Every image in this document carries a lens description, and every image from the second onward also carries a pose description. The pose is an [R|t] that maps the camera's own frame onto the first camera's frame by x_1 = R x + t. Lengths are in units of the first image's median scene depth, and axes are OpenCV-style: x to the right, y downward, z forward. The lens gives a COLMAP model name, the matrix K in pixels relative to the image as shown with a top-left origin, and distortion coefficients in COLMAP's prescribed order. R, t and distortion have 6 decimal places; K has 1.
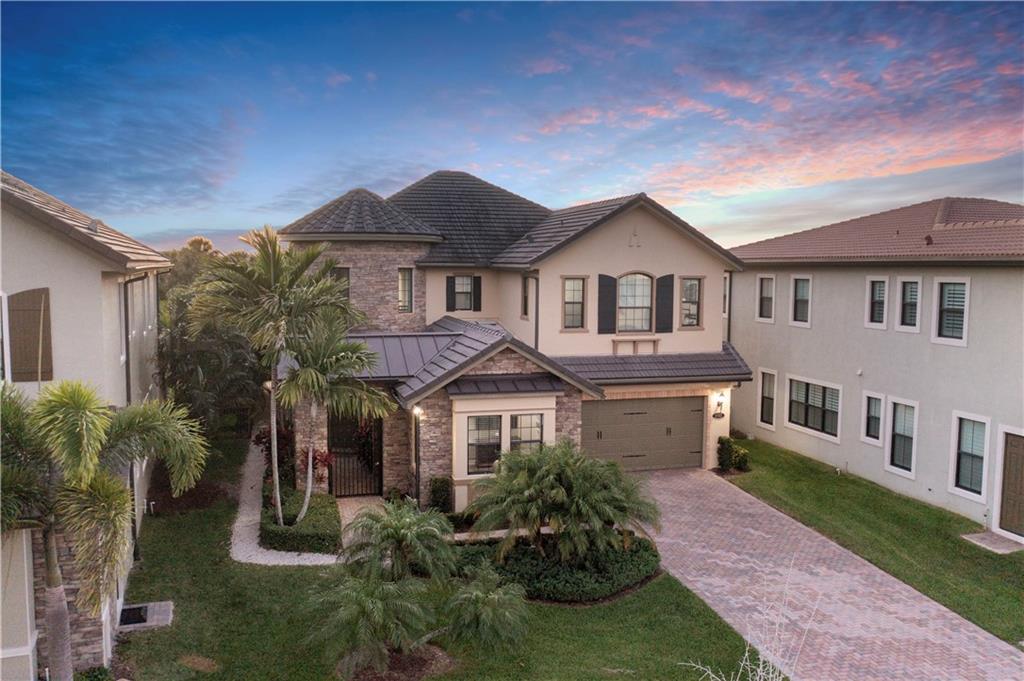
lens RADIAL K [[806.9, 0, 507.8], [0, 806.9, 339.4], [0, 0, 1]] dist [-0.026097, 0.014575]
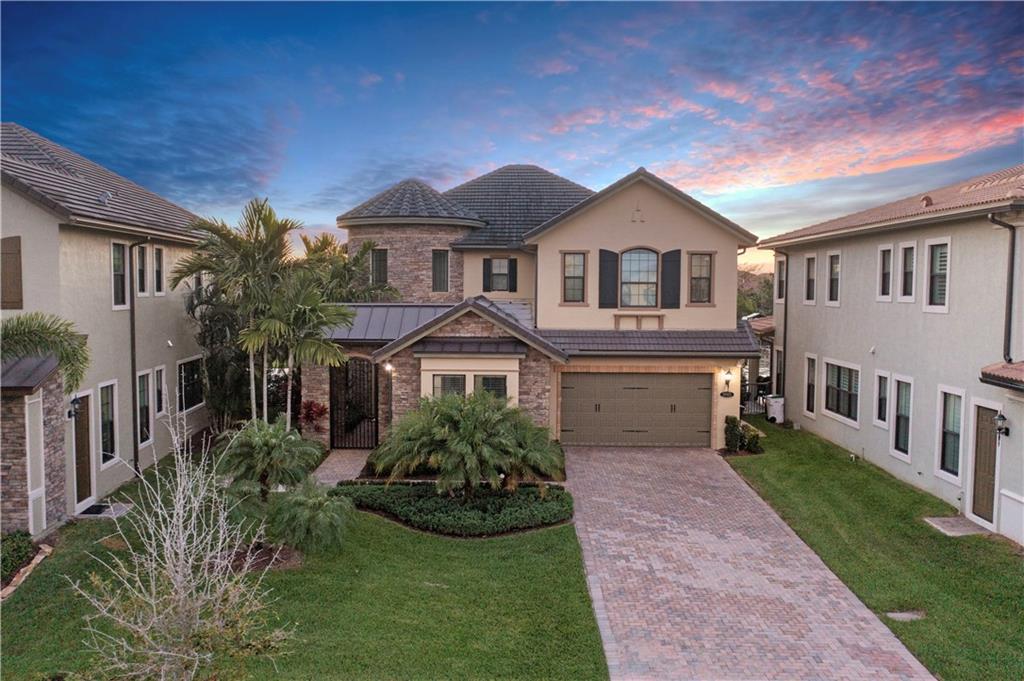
lens RADIAL K [[806.9, 0, 508.3], [0, 806.9, 341.4], [0, 0, 1]] dist [-0.026097, 0.014575]
pose [[0.960916, 0.016995, -0.276319, 0.288644], [-0.023810, 0.999489, -0.021326, 0.060485], [0.275816, 0.027071, 0.960829, -0.006005]]
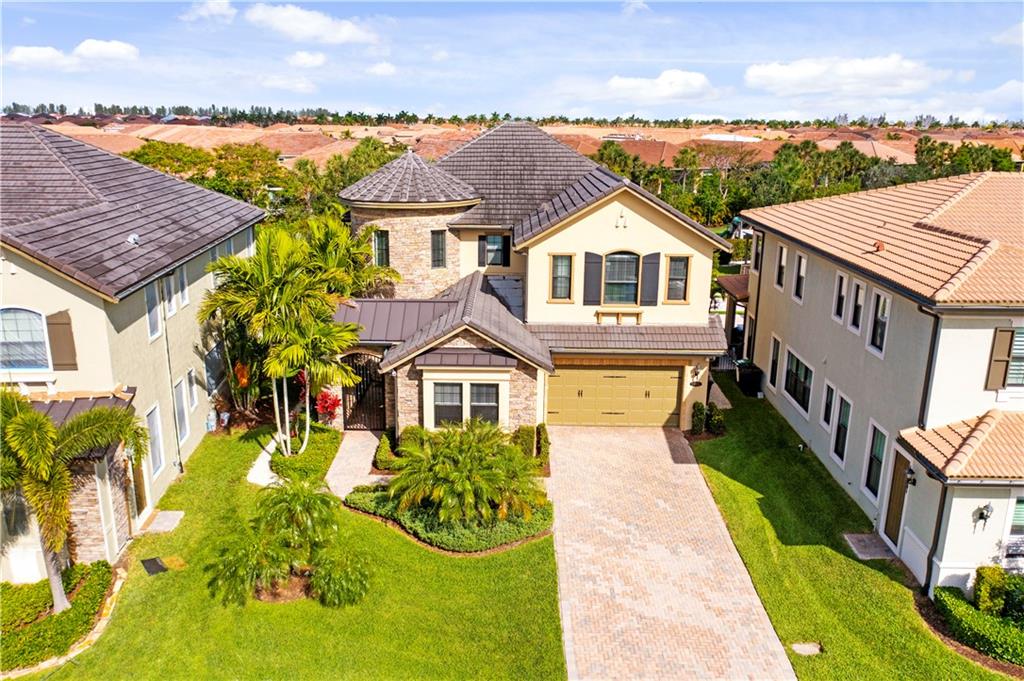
lens RADIAL K [[806.9, 0, 508.1], [0, 806.9, 338.1], [0, 0, 1]] dist [-0.026097, 0.014575]
pose [[0.961268, 0.074982, -0.265221, 0.316312], [-0.028248, 0.984018, 0.175813, -0.157398], [0.274165, -0.161511, 0.948023, -0.095132]]
